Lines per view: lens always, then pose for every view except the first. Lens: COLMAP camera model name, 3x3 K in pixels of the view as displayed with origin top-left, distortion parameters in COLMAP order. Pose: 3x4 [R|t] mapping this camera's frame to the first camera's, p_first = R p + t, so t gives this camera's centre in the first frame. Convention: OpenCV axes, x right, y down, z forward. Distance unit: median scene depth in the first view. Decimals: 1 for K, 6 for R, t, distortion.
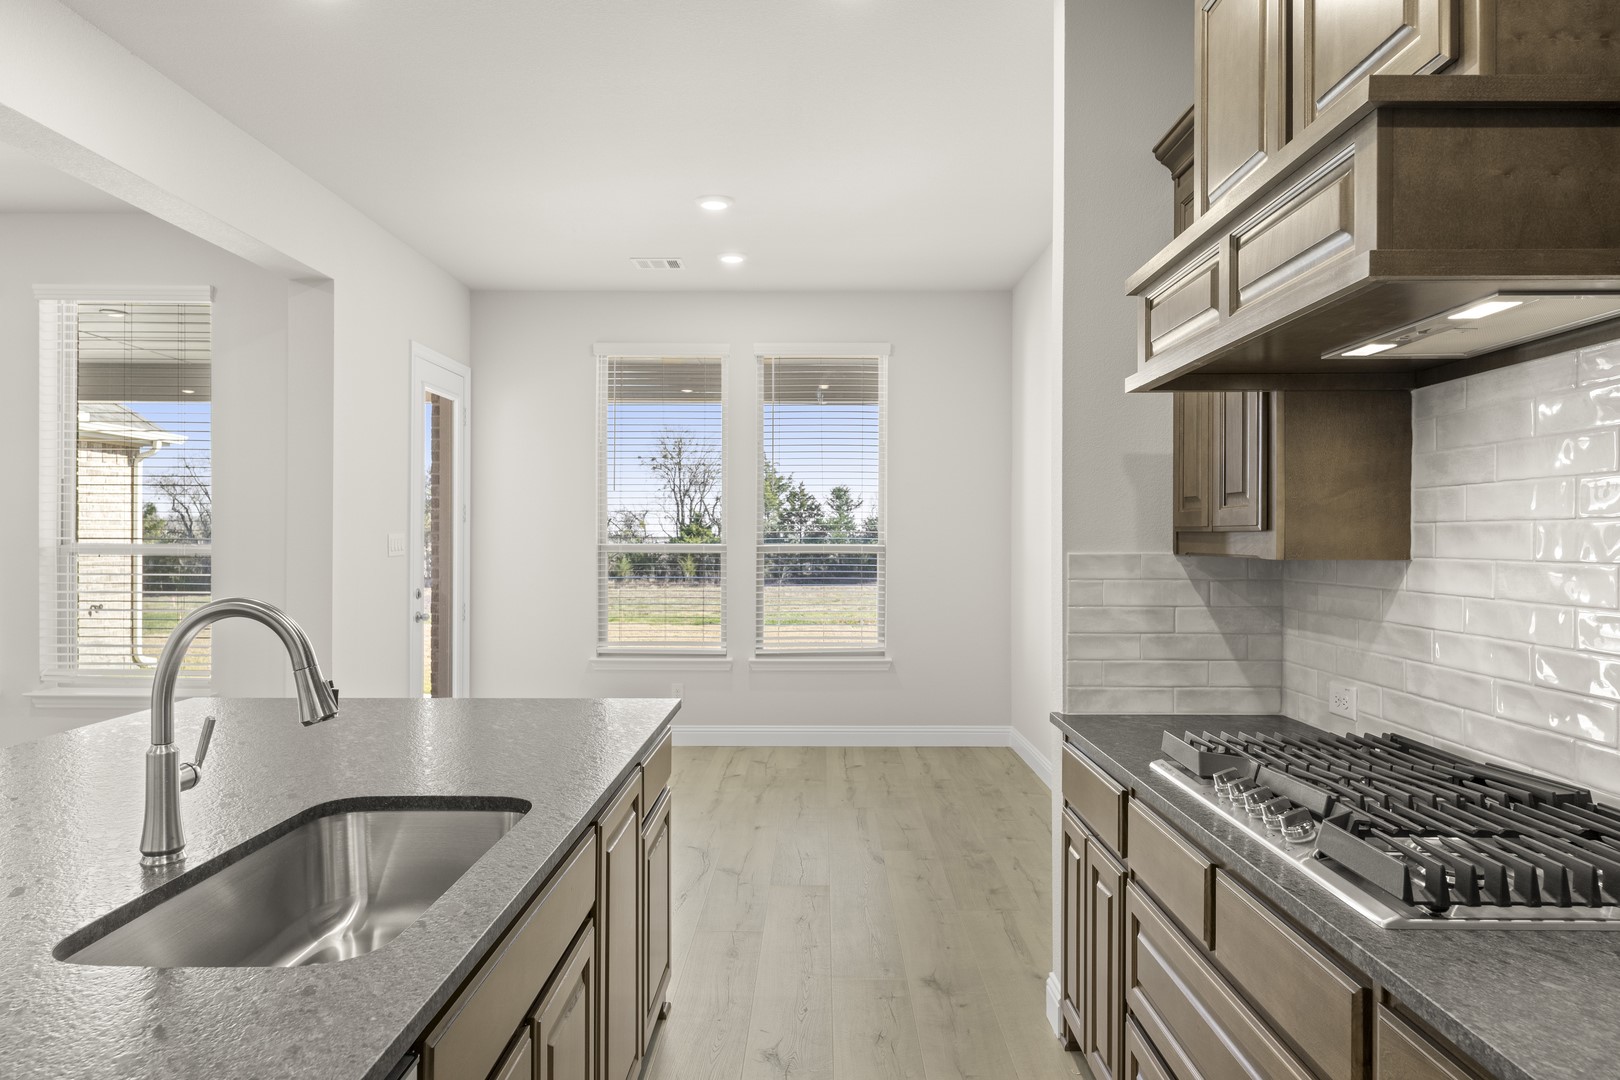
lens RADIAL K [[1006.8, 0, 810.0], [0, 1006.8, 540.0], [0, 0, 1]] dist [-0.000180, -0.000037]
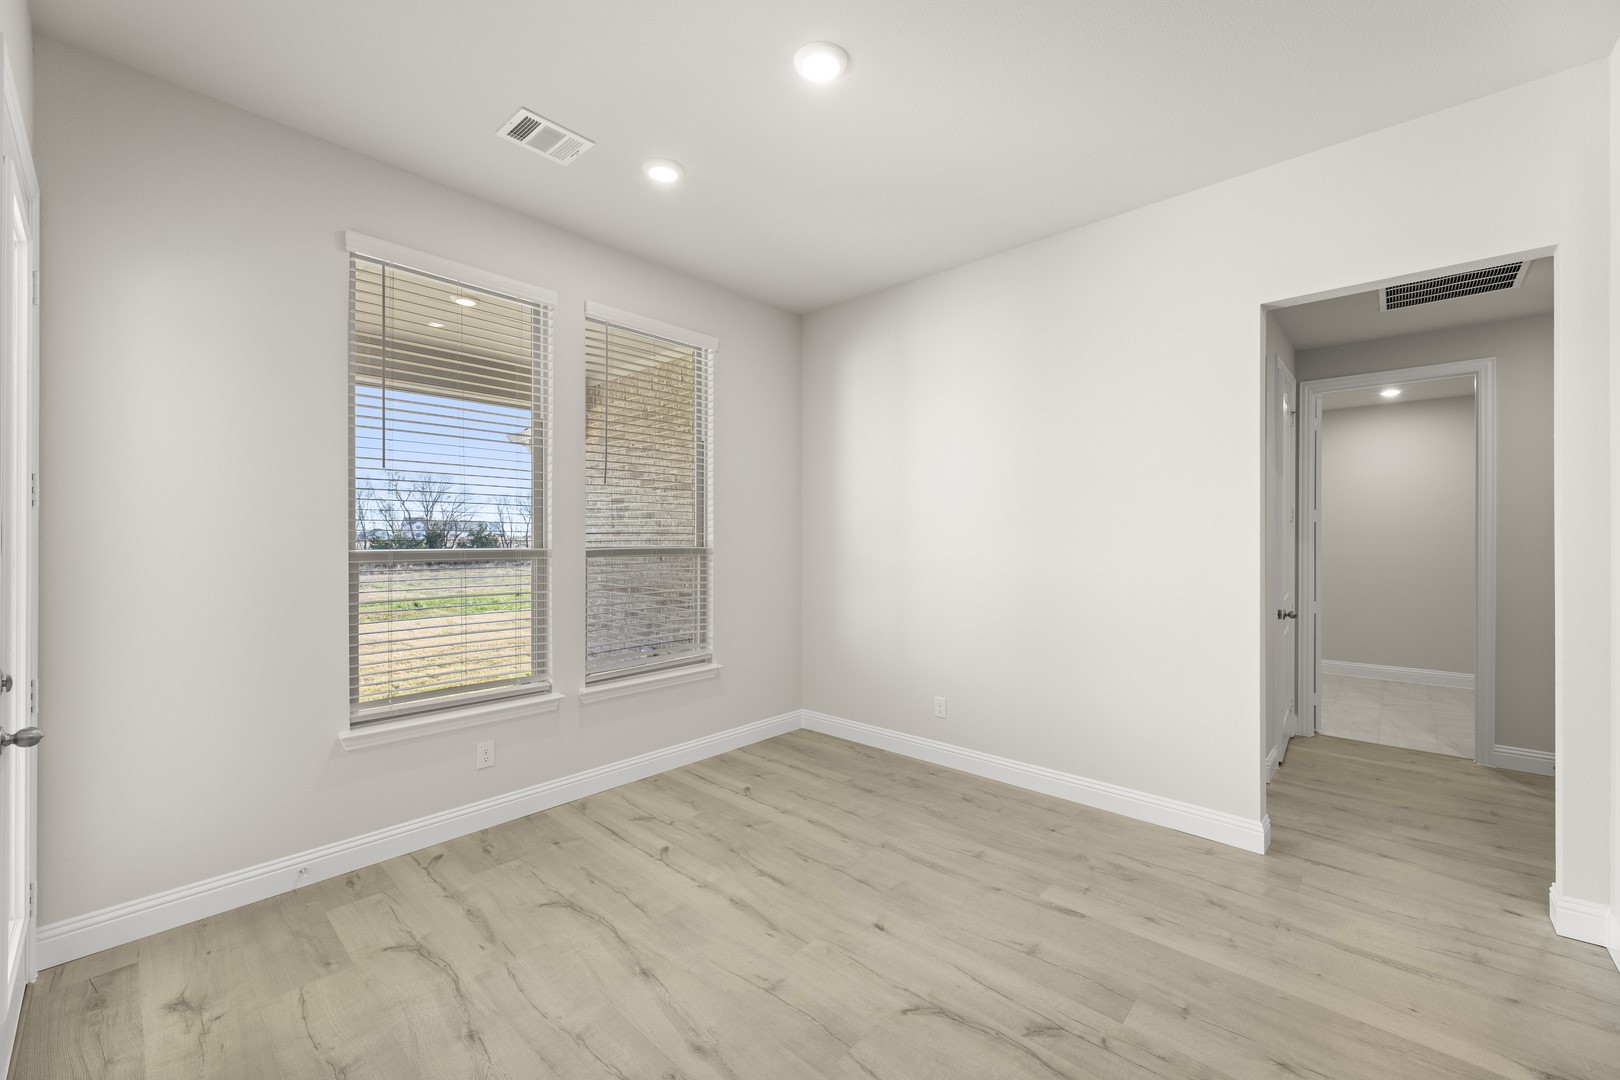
lens RADIAL K [[644.1, 0, 810.0], [0, 644.1, 540.0], [0, 0, 1]] dist [0.000693, 0.000028]
pose [[0.671939, -0.003910, 0.740596, -0.400707], [0.005903, 0.999983, -0.000077, -0.001905], [-0.740583, 0.004423, 0.671951, 0.651681]]
